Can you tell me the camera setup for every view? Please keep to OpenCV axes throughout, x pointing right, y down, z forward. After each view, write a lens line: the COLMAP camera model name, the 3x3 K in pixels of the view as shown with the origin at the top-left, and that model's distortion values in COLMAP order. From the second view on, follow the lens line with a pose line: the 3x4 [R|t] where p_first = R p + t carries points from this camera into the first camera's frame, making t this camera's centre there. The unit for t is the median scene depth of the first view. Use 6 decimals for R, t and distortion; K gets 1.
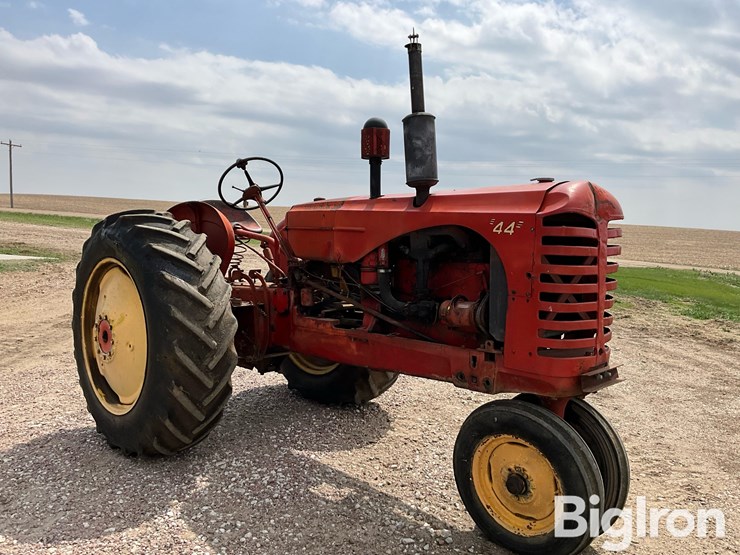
lens RADIAL K [[609.8, 0, 367.5], [0, 609.8, 275.9], [0, 0, 1]] dist [0.109066, -0.204158]
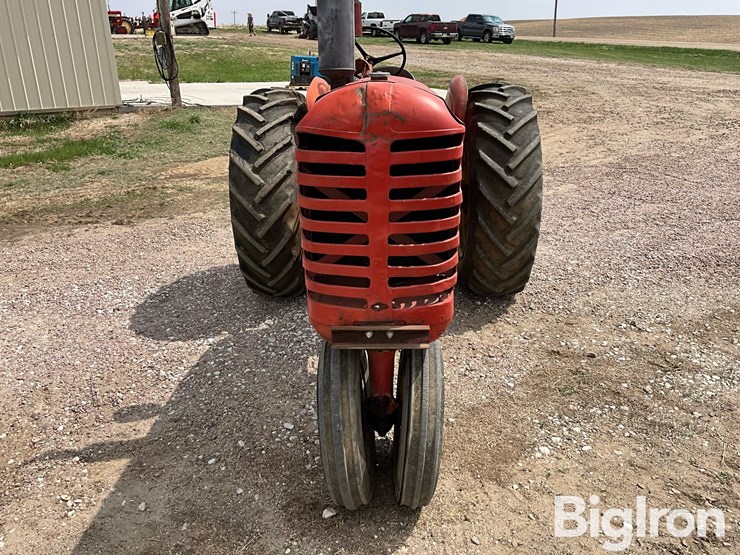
lens RADIAL K [[602.3, 0, 369.5], [0, 602.3, 269.9], [0, 0, 1]] dist [0.088230, -0.115146]
pose [[0.670032, 0.213914, -0.710843, 0.759287], [-0.018031, 0.961988, 0.272496, -0.112202], [0.742113, -0.169764, 0.648420, 0.418365]]
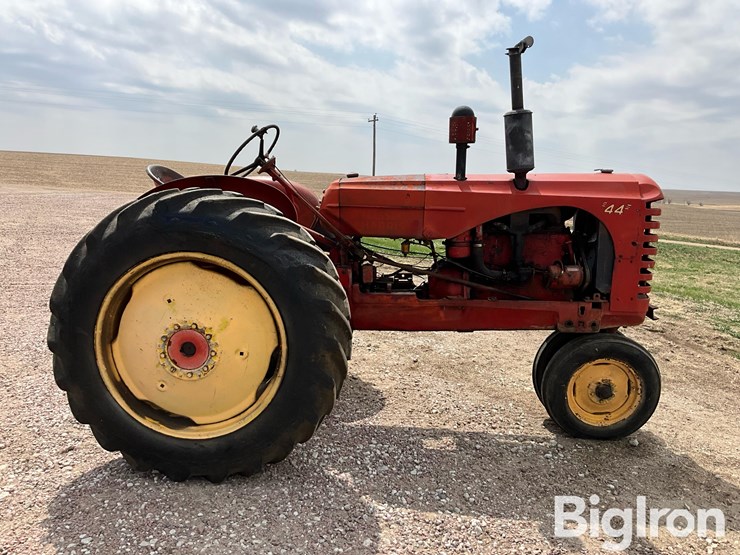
lens RADIAL K [[609.8, 0, 367.5], [0, 609.8, 275.9], [0, 0, 1]] dist [0.109066, -0.204158]
pose [[0.735064, -0.112778, 0.668553, -0.908608], [0.041227, 0.991679, 0.121958, -0.100059], [-0.676744, -0.062084, 0.733596, 0.300613]]
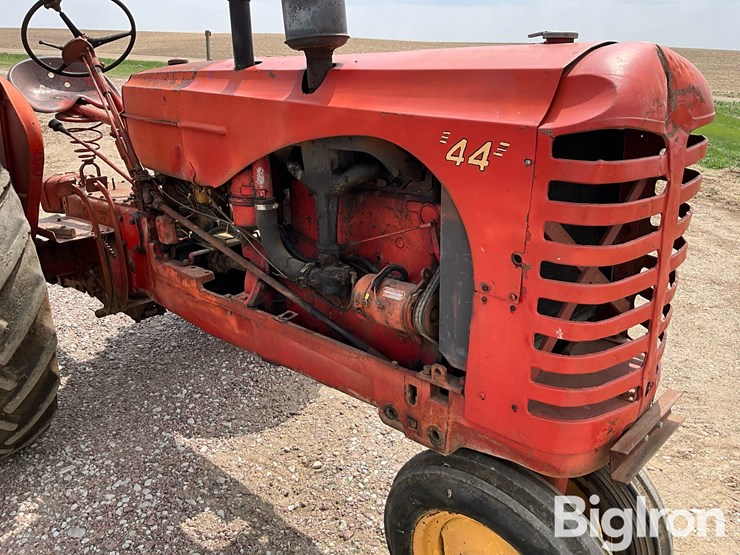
lens RADIAL K [[613.3, 0, 369.3], [0, 613.3, 274.0], [0, 0, 1]] dist [0.093084, -0.167052]
pose [[0.999379, -0.031354, 0.016103, 0.113166], [0.026107, 0.965393, 0.259488, -0.094030], [-0.023682, -0.258906, 0.965612, 0.433267]]
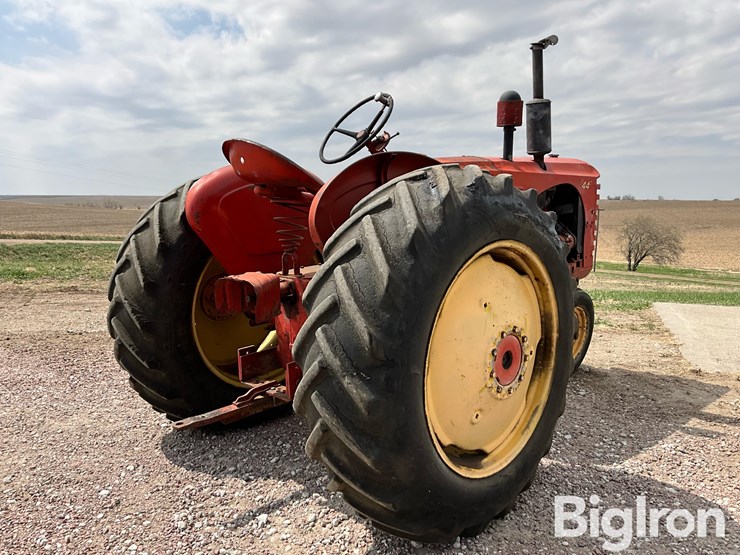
lens RADIAL K [[602.3, 0, 369.5], [0, 602.3, 269.9], [0, 0, 1]] dist [0.088230, -0.115146]
pose [[0.012689, -0.156118, 0.987657, -1.221947], [0.074684, 0.985125, 0.154758, -0.125453], [-0.997127, 0.071798, 0.024160, 1.308151]]
